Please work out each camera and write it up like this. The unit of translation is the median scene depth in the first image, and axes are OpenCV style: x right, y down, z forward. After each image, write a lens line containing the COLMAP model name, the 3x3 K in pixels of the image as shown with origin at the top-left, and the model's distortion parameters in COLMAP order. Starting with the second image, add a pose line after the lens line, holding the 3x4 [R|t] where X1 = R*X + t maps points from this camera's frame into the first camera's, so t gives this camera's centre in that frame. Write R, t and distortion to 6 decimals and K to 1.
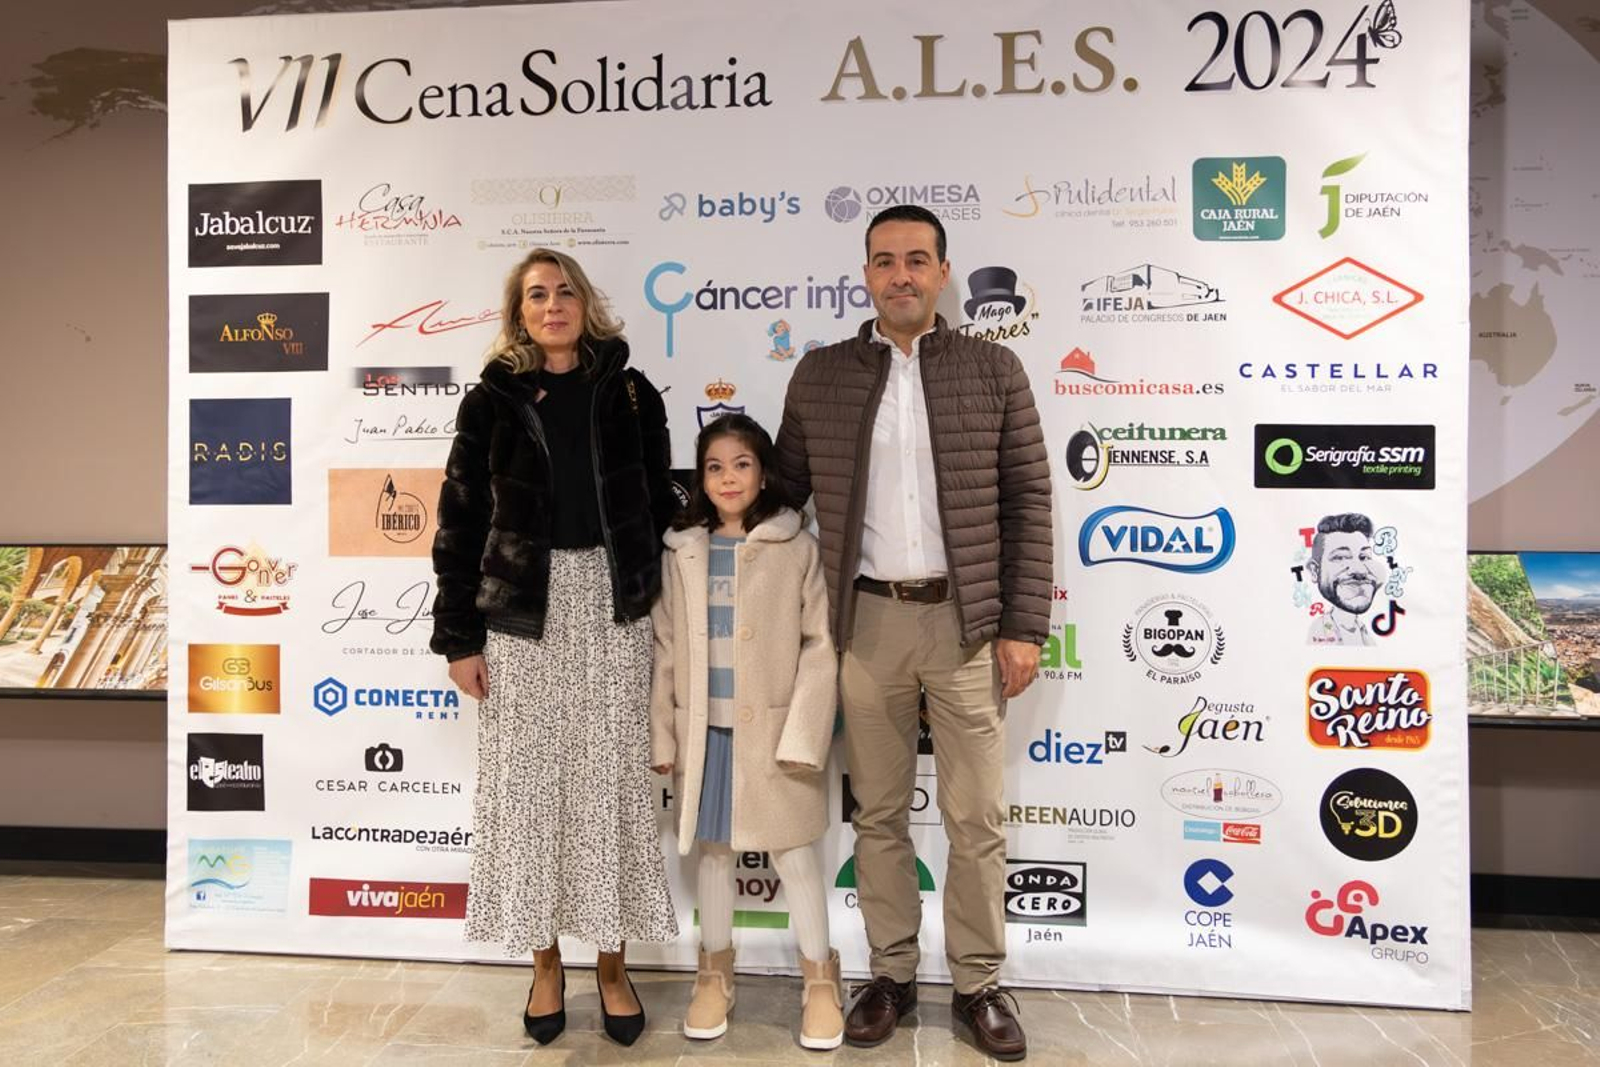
lens RADIAL K [[1693.6, 0, 760.3], [0, 1693.6, 489.8], [0, 0, 1]] dist [-0.002375, 0.035870]
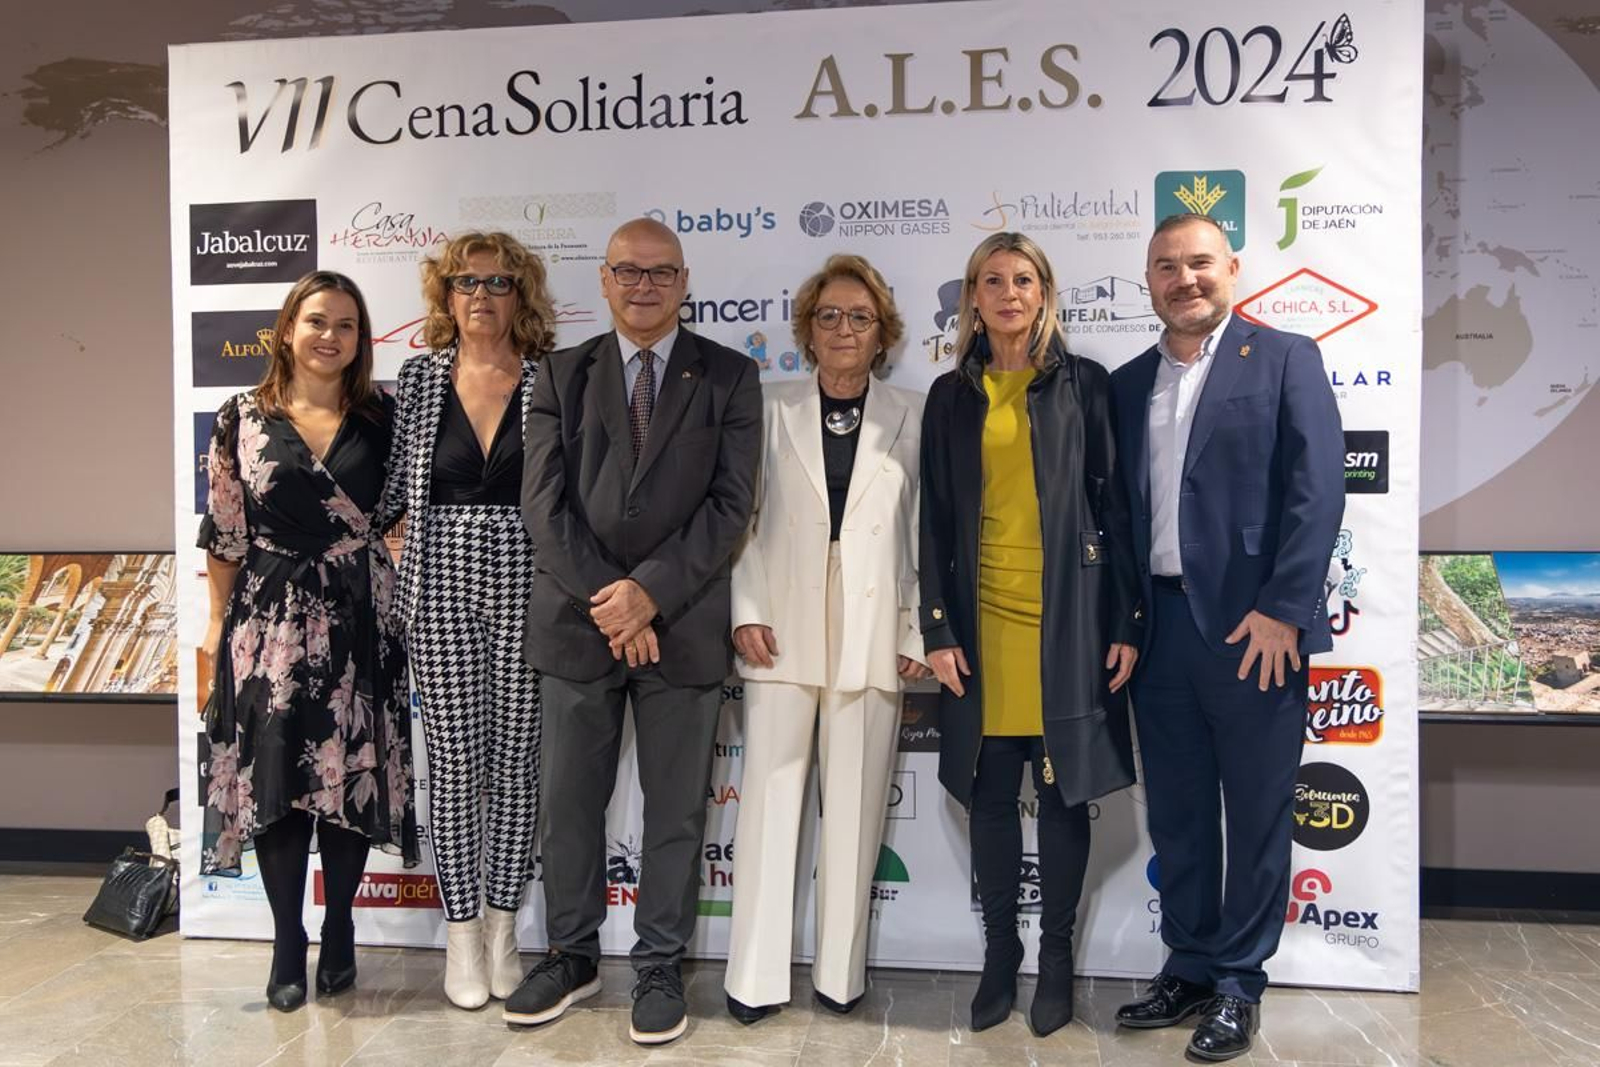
lens RADIAL K [[2401.6, 0, 791.2], [0, 2401.6, 525.4], [0, 0, 1]] dist [-0.036013, 0.057159]
pose [[0.998715, -0.005946, -0.050330, 0.106115], [0.007682, 0.999380, 0.034369, -0.033054], [0.050094, -0.034711, 0.998141, -0.465905]]
